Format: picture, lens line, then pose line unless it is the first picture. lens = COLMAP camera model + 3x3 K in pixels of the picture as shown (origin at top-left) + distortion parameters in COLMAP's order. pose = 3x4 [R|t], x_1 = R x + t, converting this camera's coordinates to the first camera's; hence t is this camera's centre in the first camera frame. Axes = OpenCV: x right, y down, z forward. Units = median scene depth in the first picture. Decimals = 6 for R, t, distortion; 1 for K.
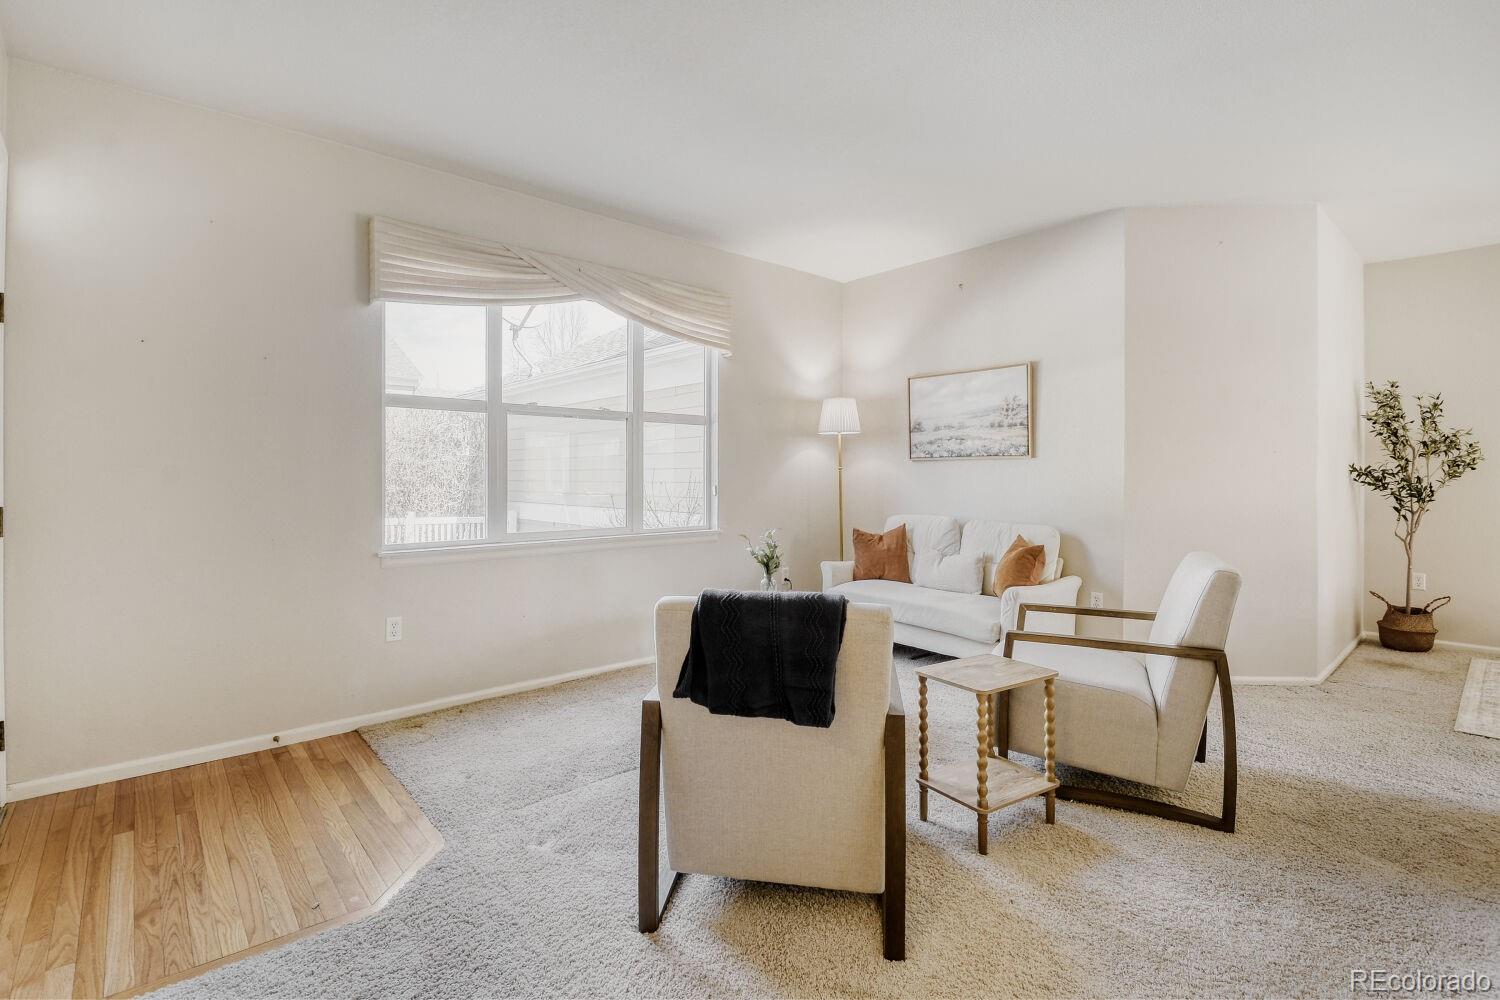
lens RADIAL K [[674.5, 0, 752.0], [0, 674.5, 480.4], [0, 0, 1]] dist [-0.003699, -0.001151]
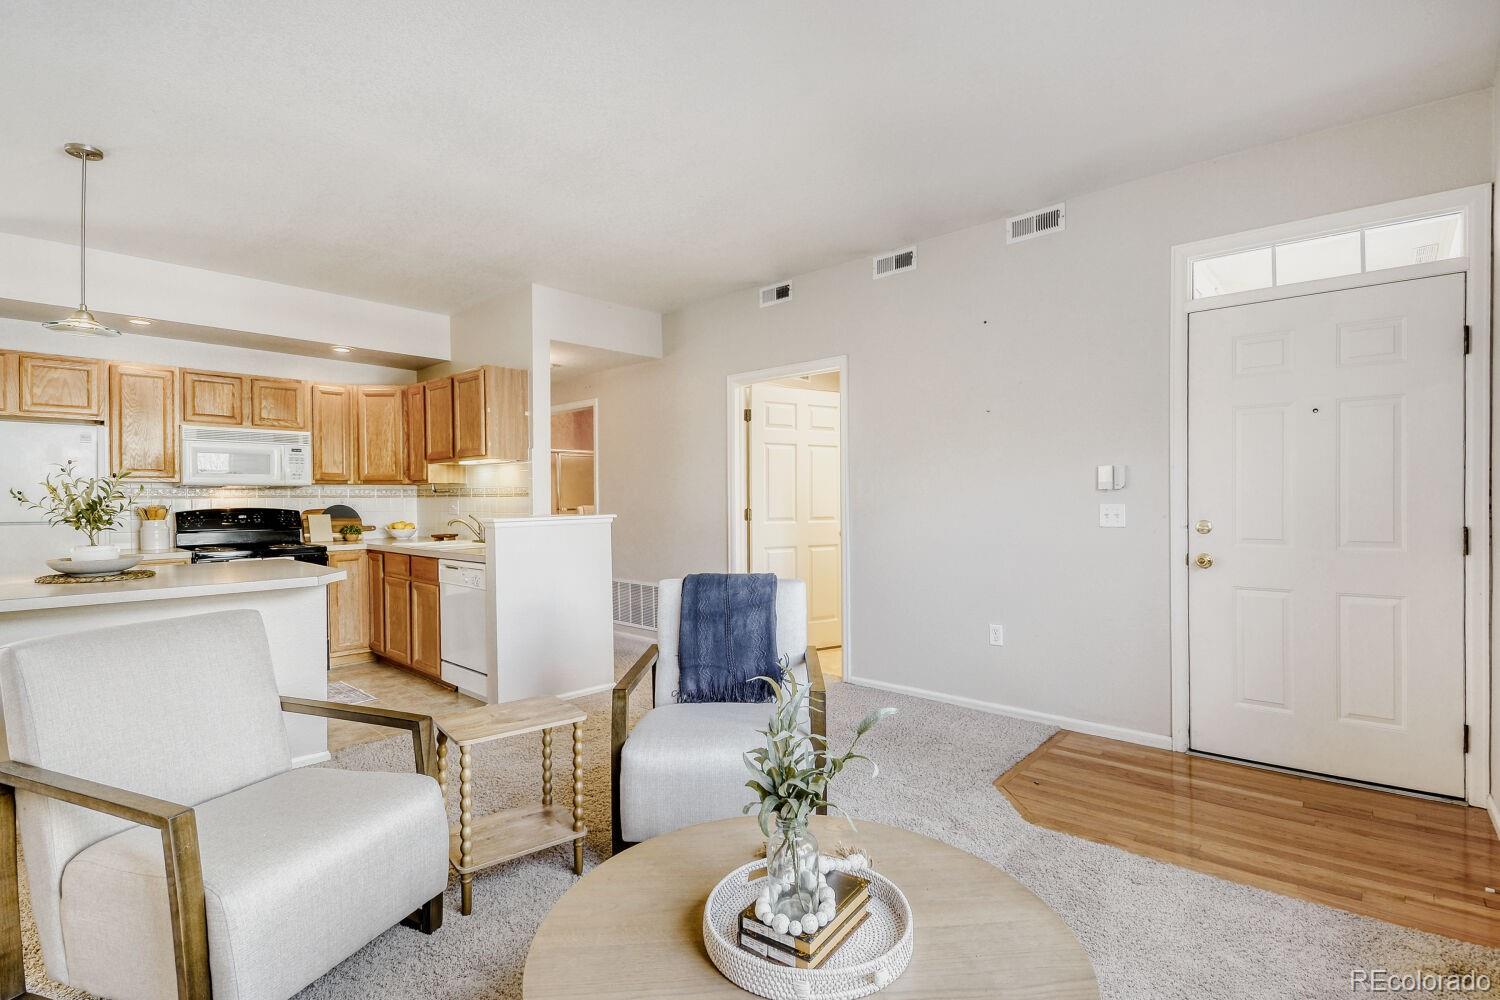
lens RADIAL K [[688.9, 0, 711.2], [0, 688.9, 507.6], [0, 0, 1]] dist [-0.000480, -0.022850]
pose [[-0.996530, 0.008575, -0.082793, 0.090073], [0.006540, 0.999671, 0.024817, -0.014386], [0.082978, 0.024189, -0.996258, 0.992975]]
